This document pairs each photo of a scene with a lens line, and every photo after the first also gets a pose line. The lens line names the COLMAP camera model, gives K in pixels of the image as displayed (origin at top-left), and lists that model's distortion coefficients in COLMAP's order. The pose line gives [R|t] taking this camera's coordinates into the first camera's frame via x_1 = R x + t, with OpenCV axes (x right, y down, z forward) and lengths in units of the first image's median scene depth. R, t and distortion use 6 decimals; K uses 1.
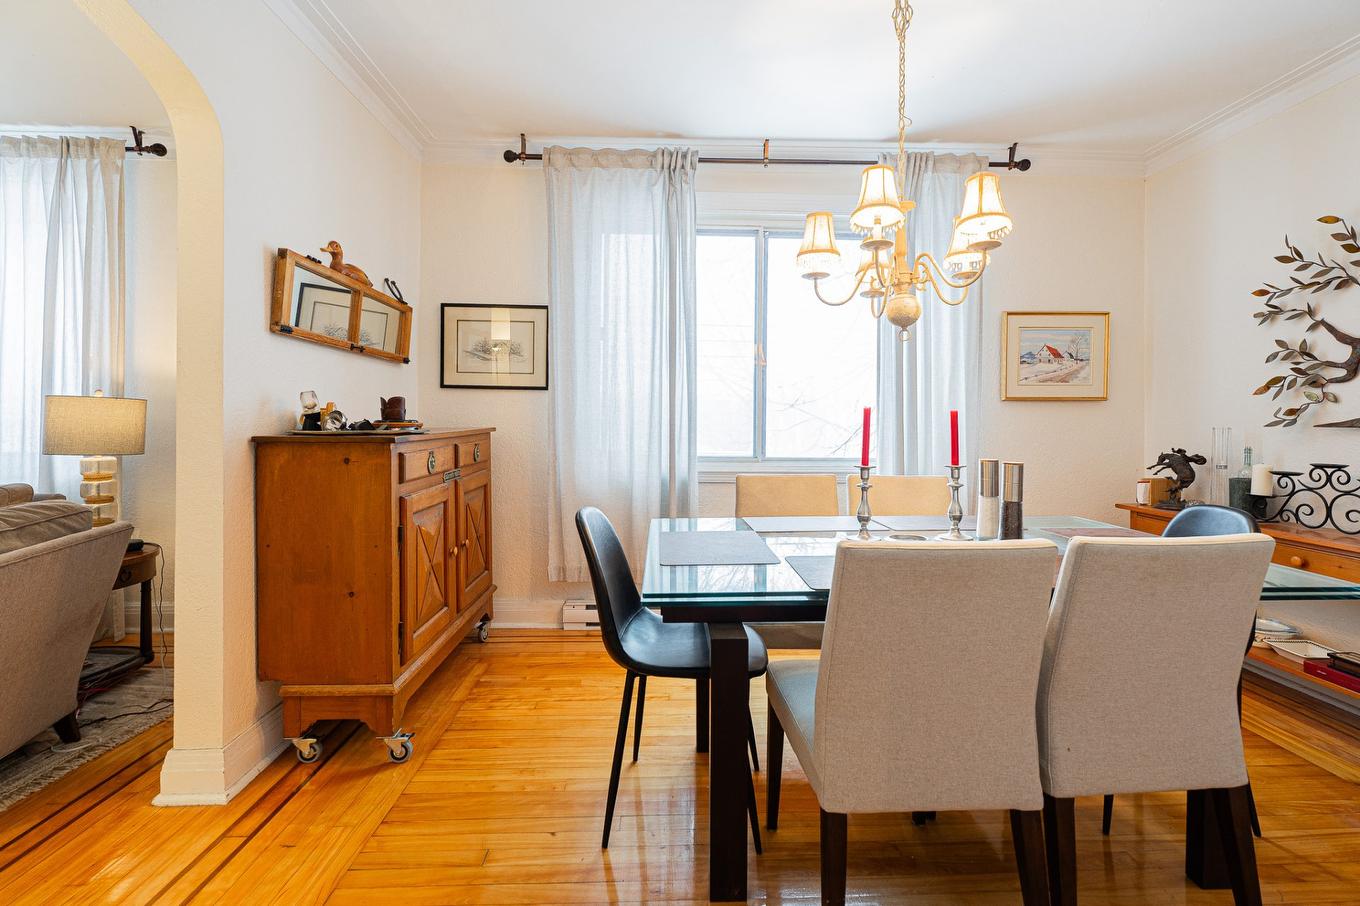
lens RADIAL K [[621.0, 0, 686.9], [0, 621.0, 421.6], [0, 0, 1]] dist [0.005065, -0.001864]
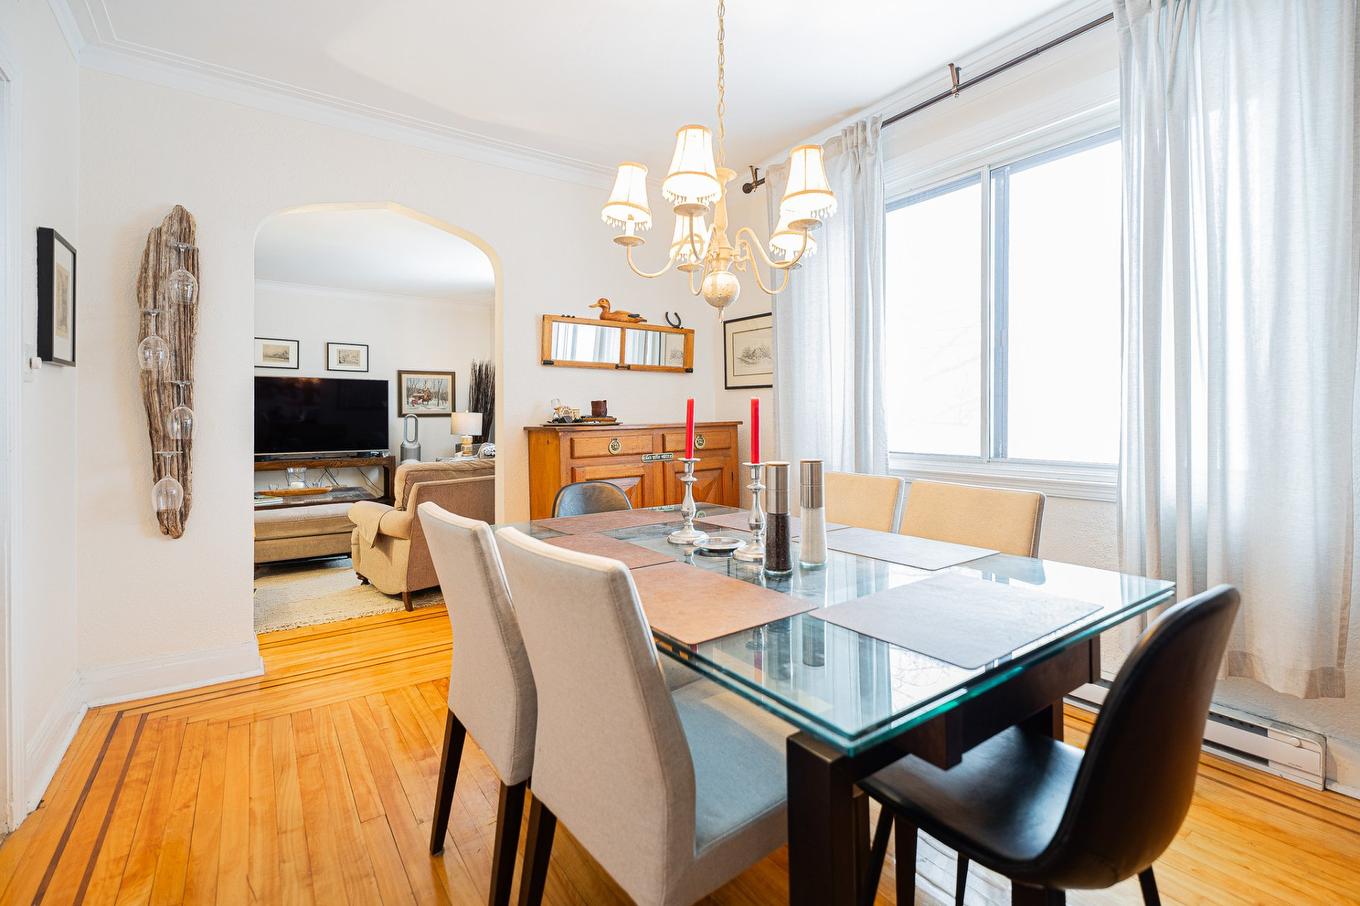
lens RADIAL K [[621.0, 0, 689.0], [0, 621.0, 423.1], [0, 0, 1]] dist [0.005065, -0.001864]
pose [[0.550509, -0.000501, -0.834829, 0.656505], [0.009938, 0.999933, 0.005954, 0.005940], [0.834770, -0.011574, 0.550477, 0.274617]]
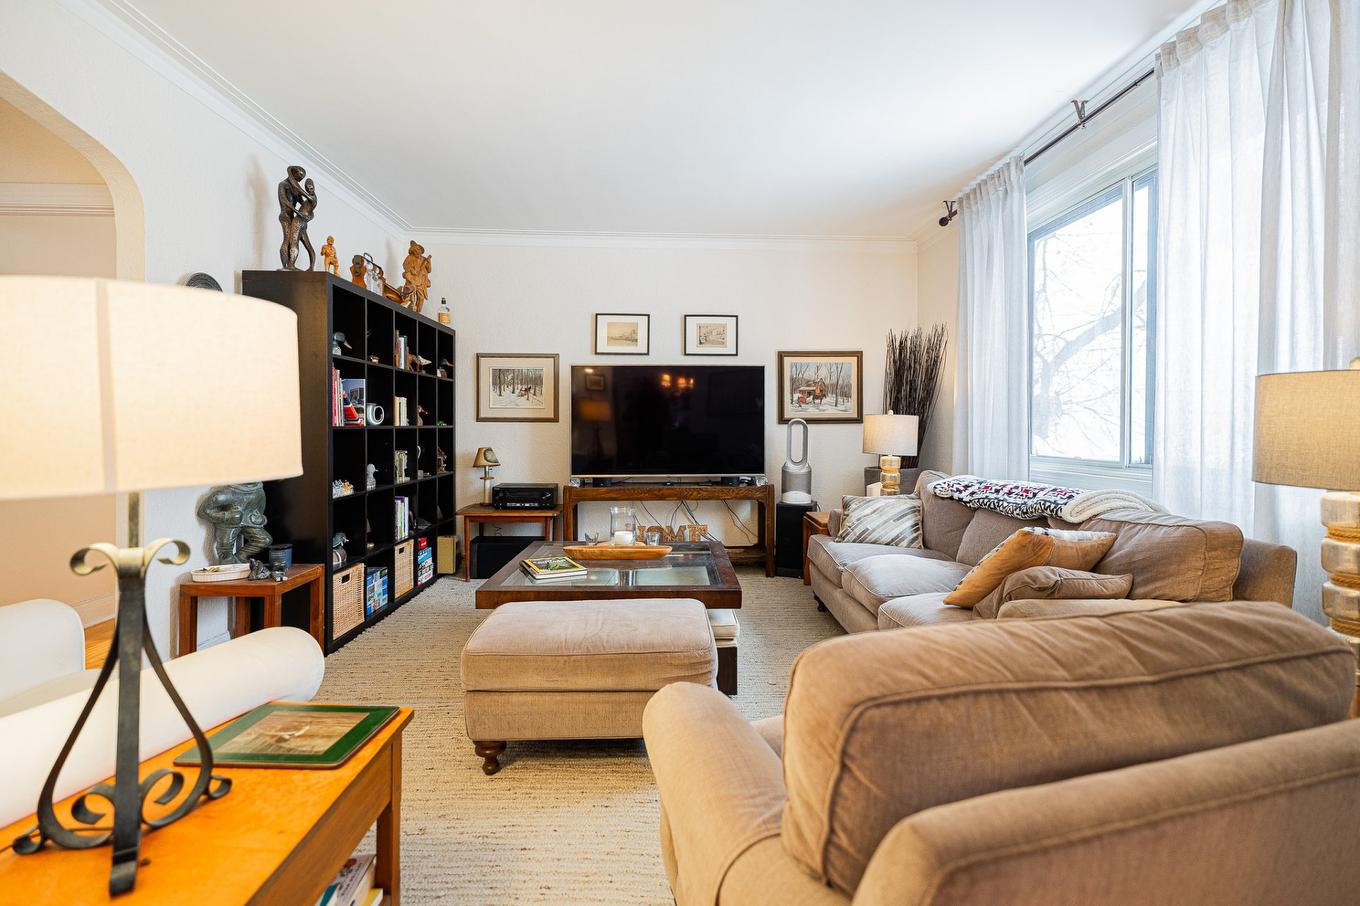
lens RADIAL K [[621.0, 0, 680.5], [0, 621.0, 429.4], [0, 0, 1]] dist [0.005065, -0.001864]
pose [[-0.002076, -0.003018, -0.999993, -0.403832], [0.005782, 0.999979, -0.003030, 0.003684], [0.999981, -0.005788, -0.002058, 0.416469]]
